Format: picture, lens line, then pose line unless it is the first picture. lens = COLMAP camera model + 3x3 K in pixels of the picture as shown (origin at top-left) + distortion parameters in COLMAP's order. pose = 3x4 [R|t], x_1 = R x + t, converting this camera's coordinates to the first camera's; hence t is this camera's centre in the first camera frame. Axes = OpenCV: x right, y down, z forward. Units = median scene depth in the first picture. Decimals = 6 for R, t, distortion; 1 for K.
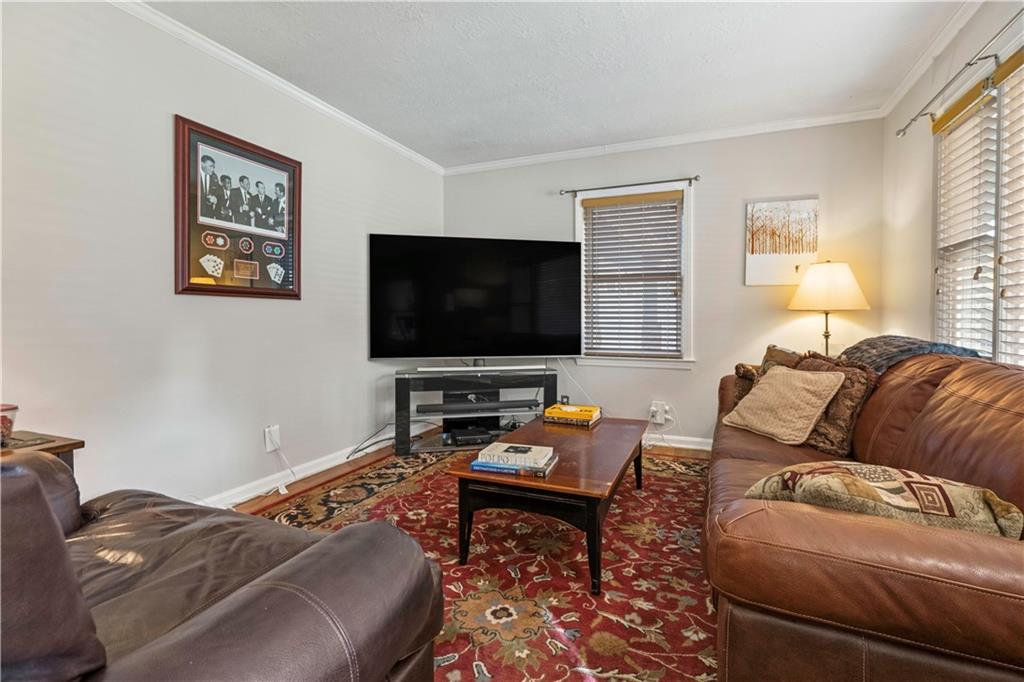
lens RADIAL K [[467.8, 0, 511.6], [0, 467.8, 325.3], [0, 0, 1]] dist [0.000166, 0.000377]
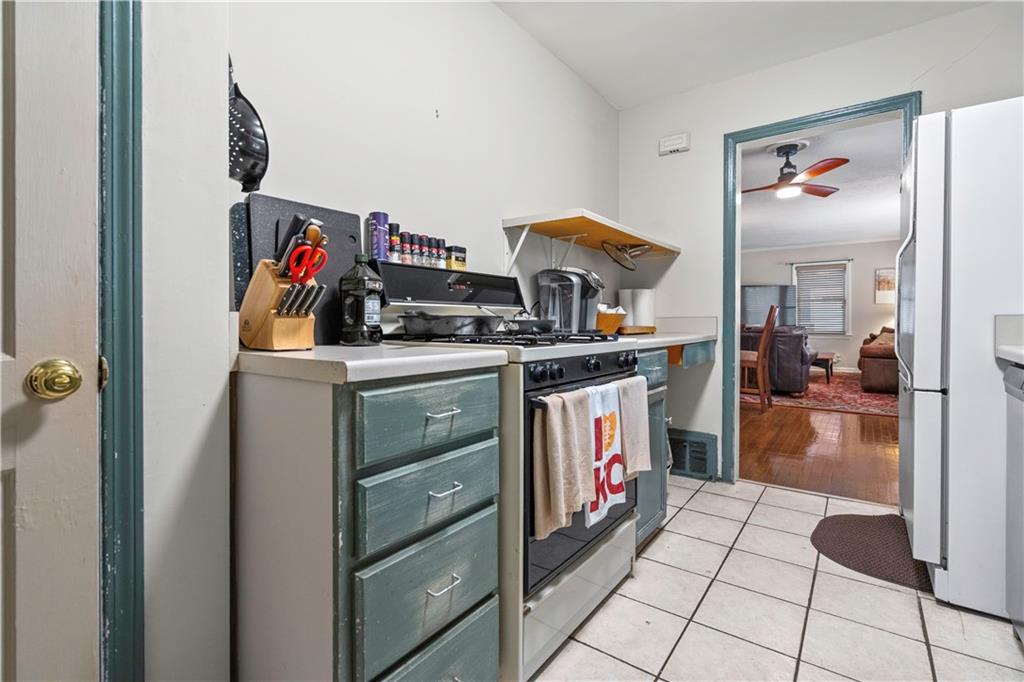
lens RADIAL K [[468.8, 0, 515.0], [0, 468.8, 322.8], [0, 0, 1]] dist [-0.001565, 0.000466]
pose [[0.974534, 0.001262, -0.224238, -0.964371], [-0.003796, 0.999934, -0.010871, 0.057915], [0.224210, 0.011445, 0.974474, -2.216353]]
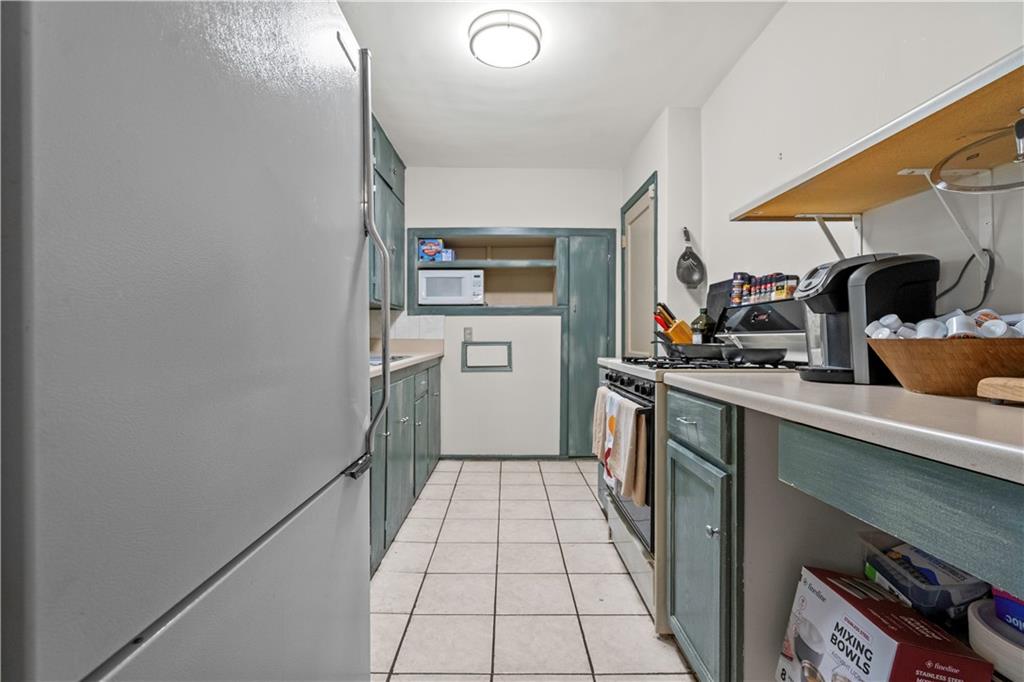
lens RADIAL K [[444.5, 0, 512.0], [0, 444.5, 341.0], [0, 0, 1]] dist [0.000008, 0.000029]
pose [[-0.914956, -0.001838, -0.403549, -0.588363], [-0.009327, 0.999819, 0.016592, 0.031492], [0.403446, 0.018945, -0.914807, -1.187514]]
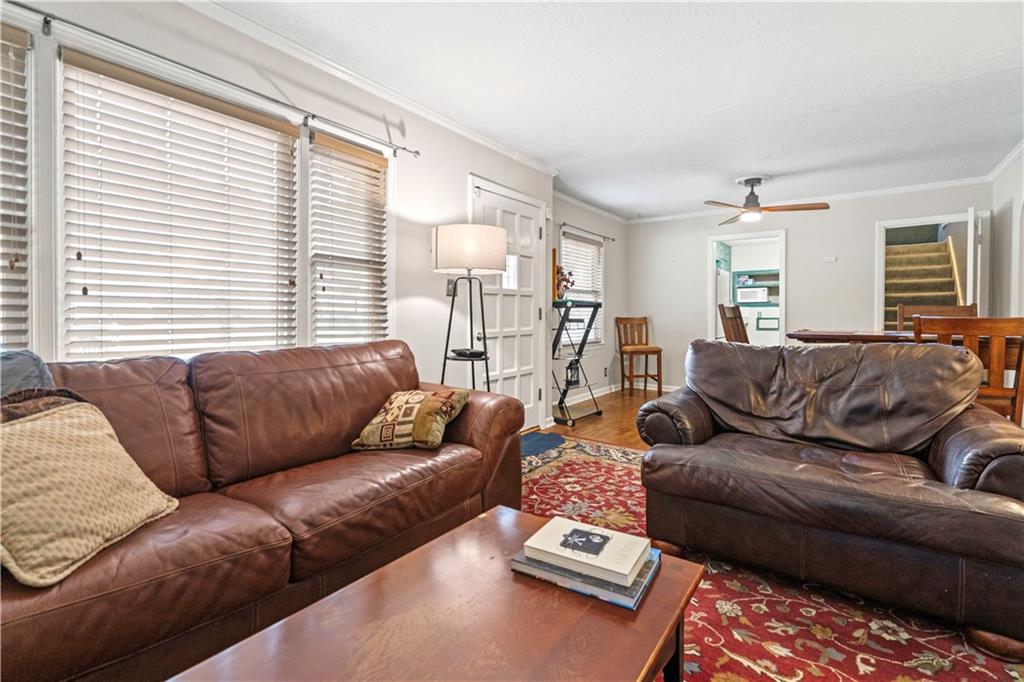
lens RADIAL K [[468.8, 0, 515.0], [0, 468.8, 322.8], [0, 0, 1]] dist [-0.001565, 0.000466]
pose [[-0.977545, -0.007505, 0.210593, -0.014393], [-0.000030, 0.999370, 0.035478, -0.025494], [-0.210727, 0.034675, -0.976930, 1.138064]]
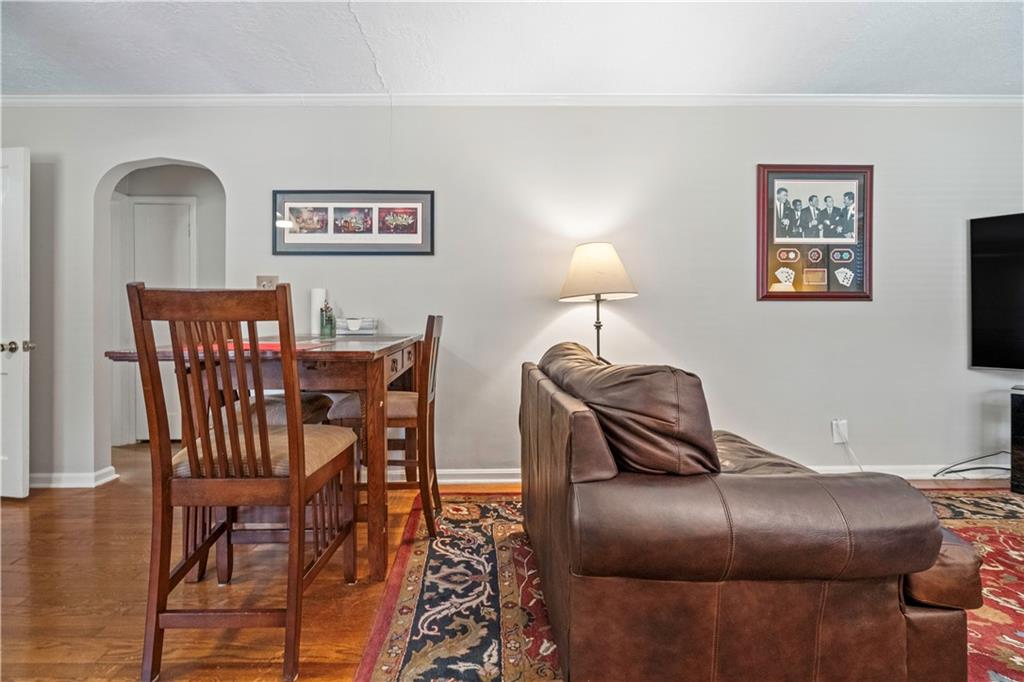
lens RADIAL K [[473.4, 0, 490.1], [0, 473.4, 319.0], [0, 0, 1]] dist [-0.008785, 0.000116]
pose [[0.413351, -0.002284, -0.910569, 0.138809], [-0.012807, 0.999883, -0.008321, 0.003568], [0.910482, 0.015101, 0.413273, -0.177872]]
